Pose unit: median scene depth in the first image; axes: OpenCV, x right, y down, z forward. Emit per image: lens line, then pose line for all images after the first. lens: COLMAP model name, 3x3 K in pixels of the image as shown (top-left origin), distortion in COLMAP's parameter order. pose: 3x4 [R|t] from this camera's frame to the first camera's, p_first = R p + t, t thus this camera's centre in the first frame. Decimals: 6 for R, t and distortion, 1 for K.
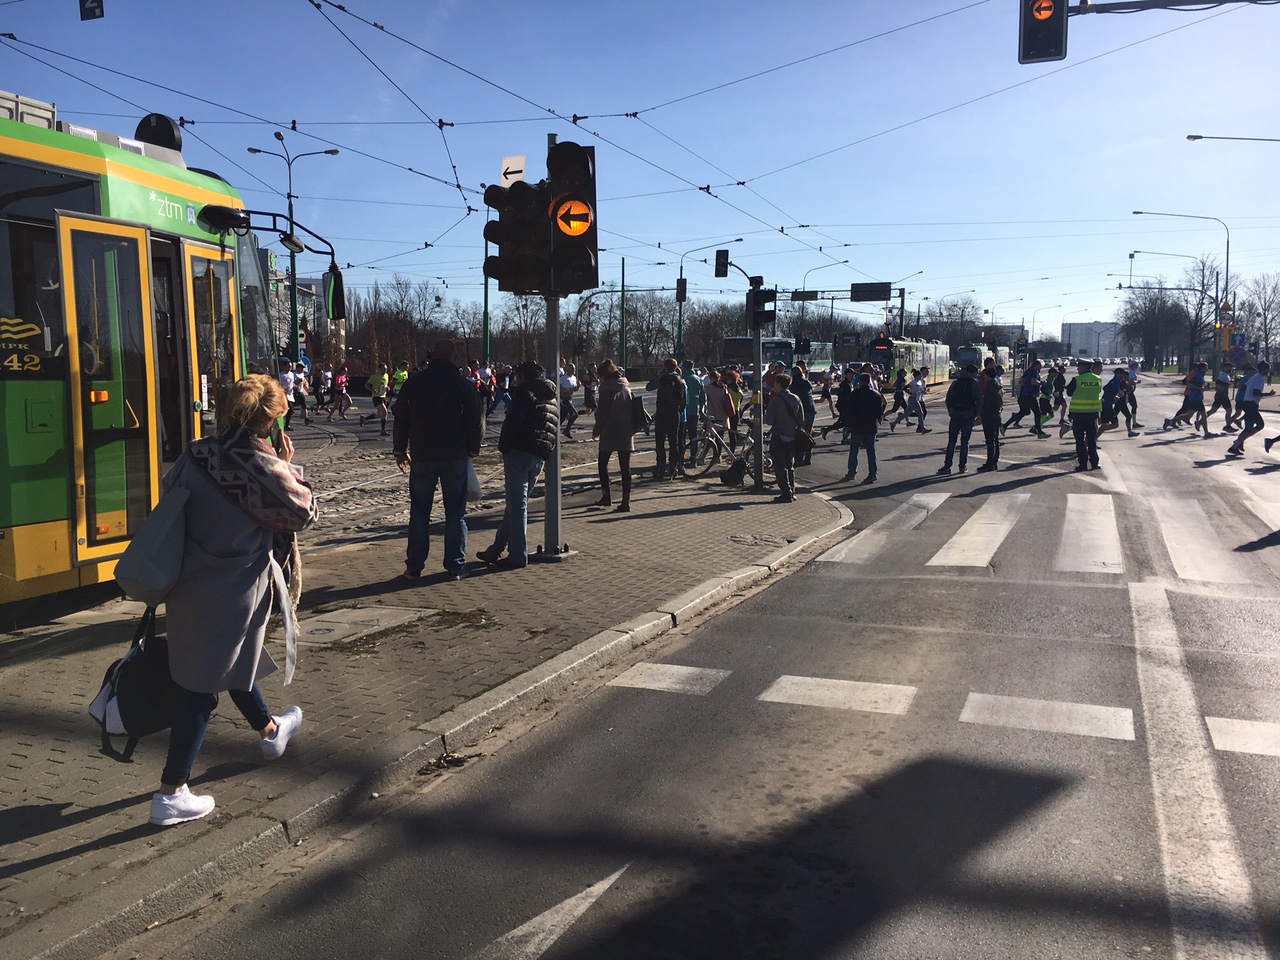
lens RADIAL K [[1091.5, 0, 638.3], [0, 1091.5, 480.6], [0, 0, 1]] dist [0.051656, -0.030522]
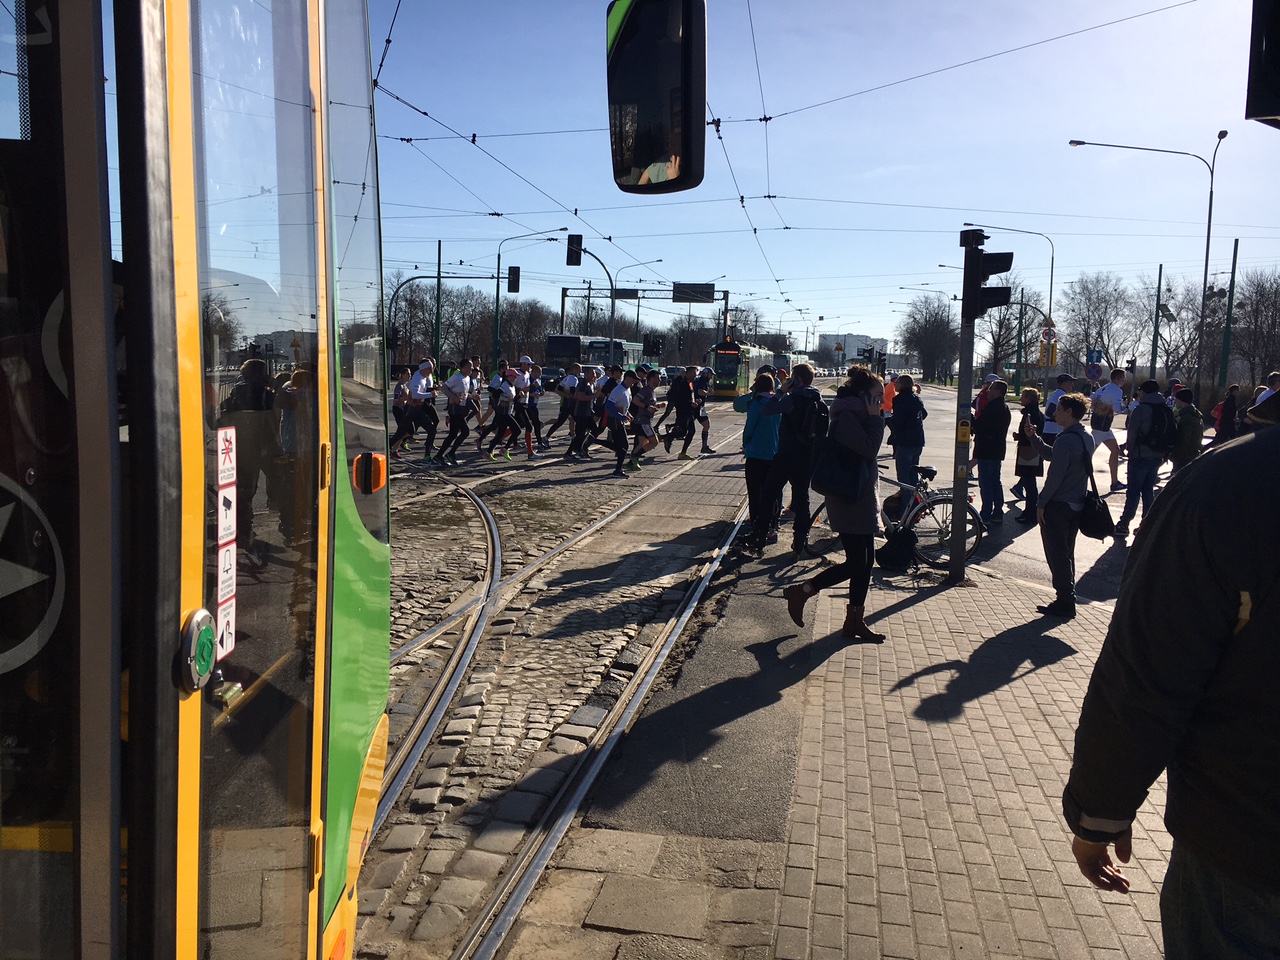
lens RADIAL K [[1091.5, 0, 642.9], [0, 1091.5, 478.4], [0, 0, 1]] dist [0.051656, -0.030522]
pose [[0.976305, 0.006897, 0.216288, -0.043257], [-0.006625, 0.999976, -0.001985, -0.010402], [-0.216296, 0.000505, 0.976328, 0.097808]]
